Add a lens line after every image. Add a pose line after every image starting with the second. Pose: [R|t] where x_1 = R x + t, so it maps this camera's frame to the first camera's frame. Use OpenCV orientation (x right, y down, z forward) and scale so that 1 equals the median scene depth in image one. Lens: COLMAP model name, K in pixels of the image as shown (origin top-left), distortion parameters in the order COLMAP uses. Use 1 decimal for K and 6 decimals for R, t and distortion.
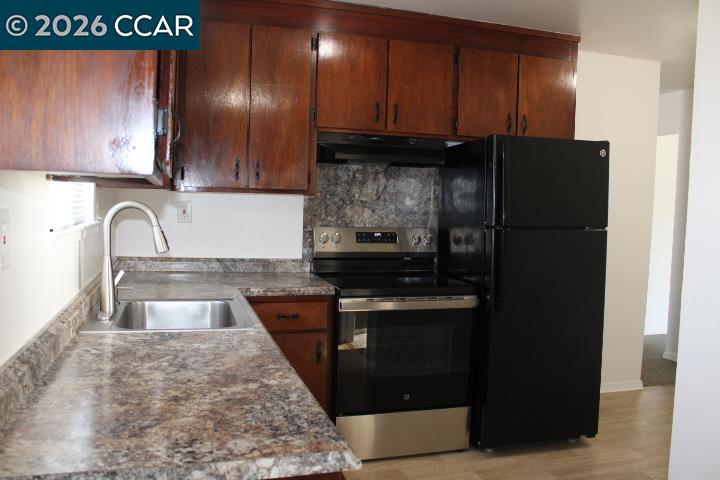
lens RADIAL K [[612.6, 0, 360.0], [0, 612.6, 240.0], [0, 0, 1]] dist [-0.144524, 0.136227]
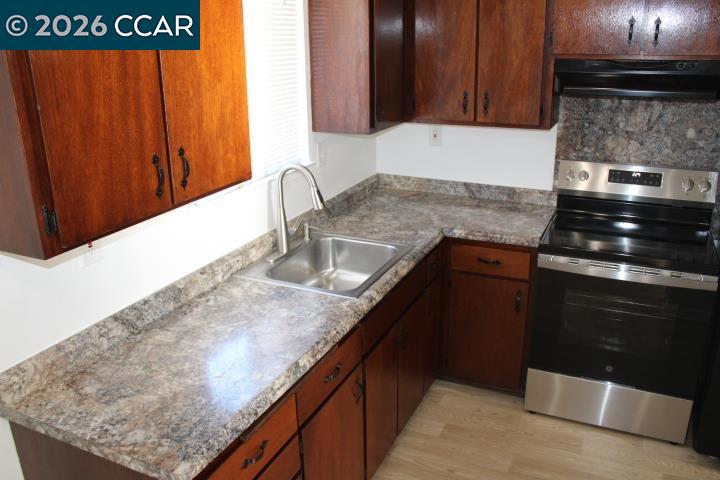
lens RADIAL K [[612.6, 0, 360.0], [0, 612.6, 240.0], [0, 0, 1]] dist [-0.144524, 0.136227]
pose [[0.737638, 0.180894, -0.650514, 0.309782], [-0.001219, 0.963798, 0.266630, -0.145734], [0.675196, -0.195884, 0.711154, 0.135308]]
